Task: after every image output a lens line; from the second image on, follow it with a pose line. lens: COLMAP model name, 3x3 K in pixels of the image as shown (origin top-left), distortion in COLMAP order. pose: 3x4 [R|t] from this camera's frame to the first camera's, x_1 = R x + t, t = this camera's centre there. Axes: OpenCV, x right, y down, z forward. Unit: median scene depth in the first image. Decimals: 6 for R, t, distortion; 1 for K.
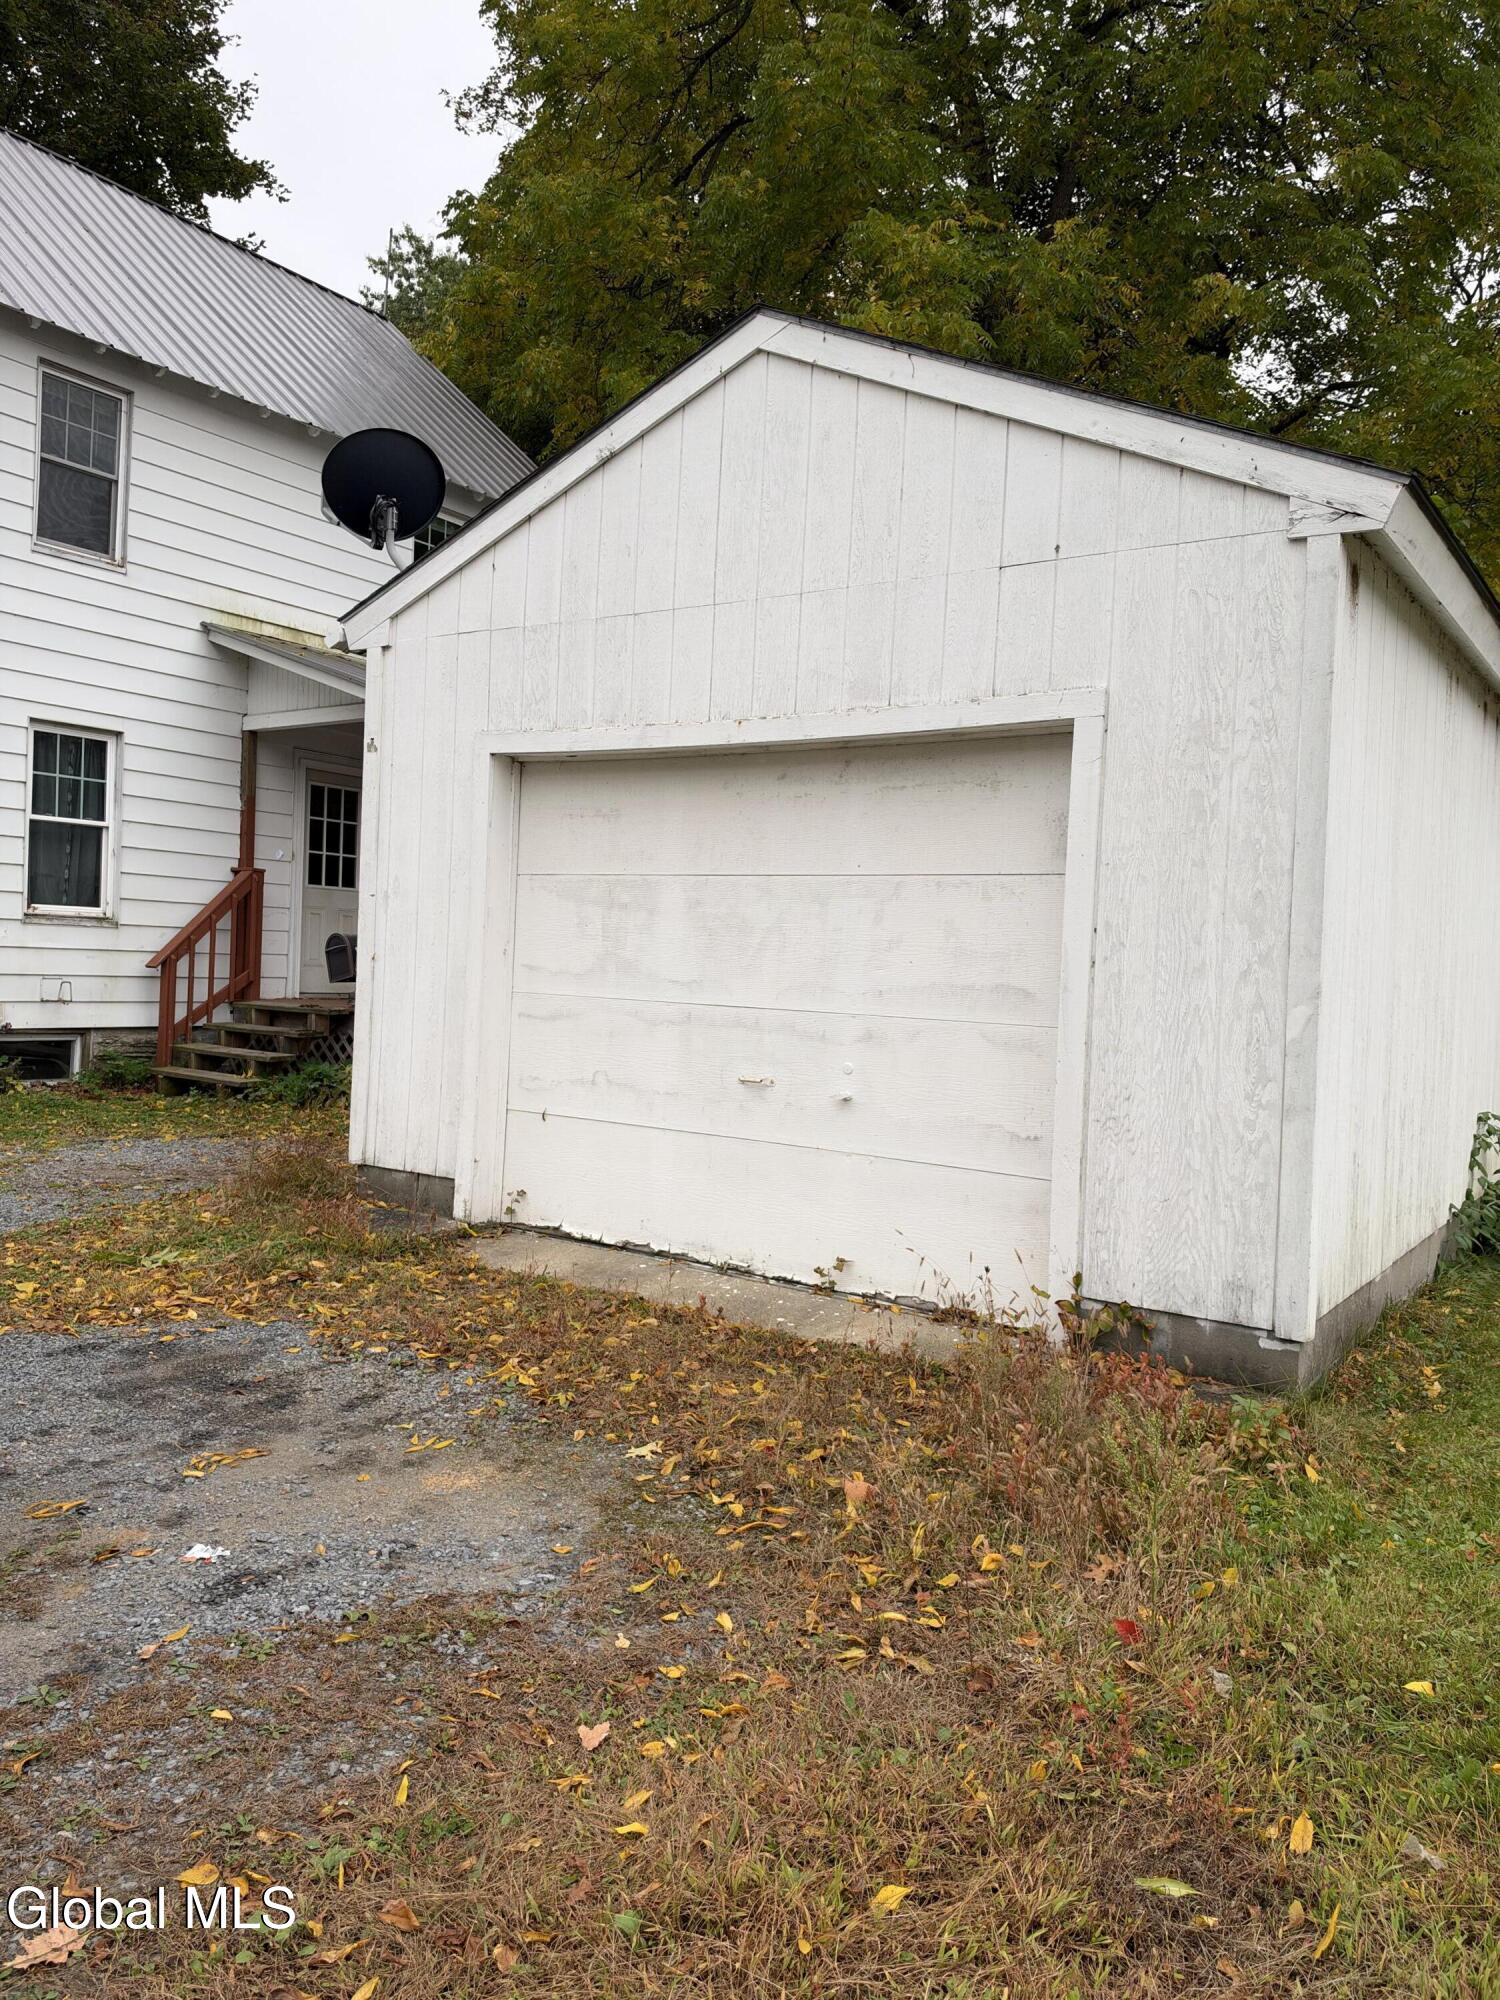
lens RADIAL K [[1423.1, 0, 771.0], [0, 1423.1, 1010.6], [0, 0, 1]] dist [-0.004981, -0.055746]
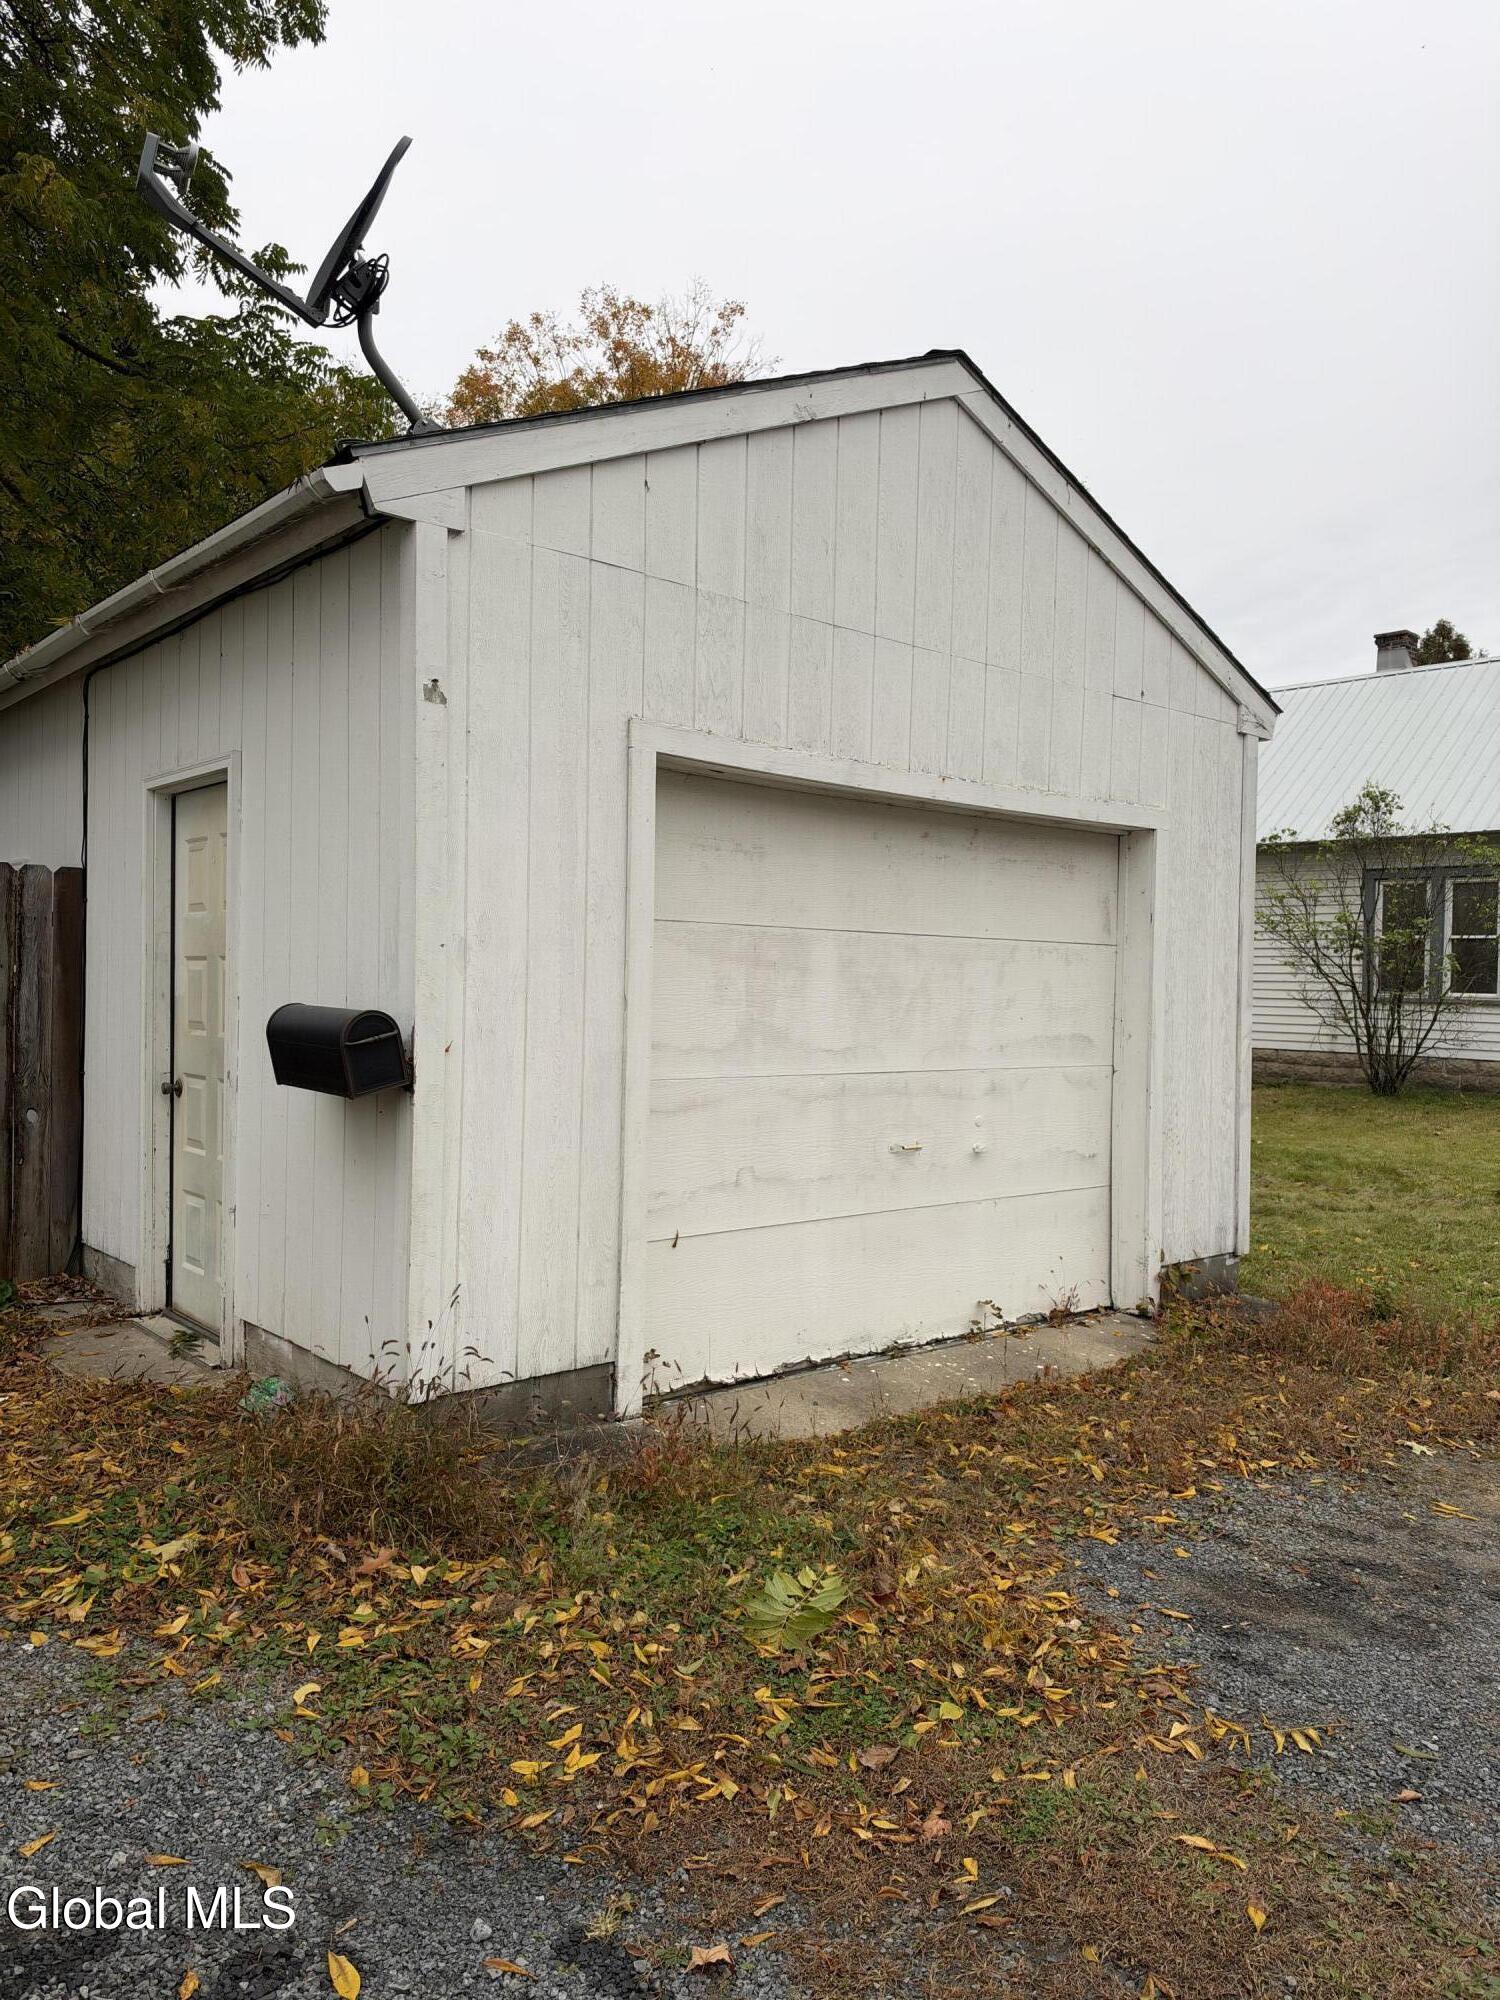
lens RADIAL K [[1423.1, 0, 767.6], [0, 1423.1, 987.4], [0, 0, 1]] dist [-0.004981, -0.055746]
pose [[0.269094, -0.041272, 0.962229, -0.934969], [0.019048, 0.999114, 0.037527, -0.094651], [-0.962926, 0.008230, 0.269642, 0.809690]]
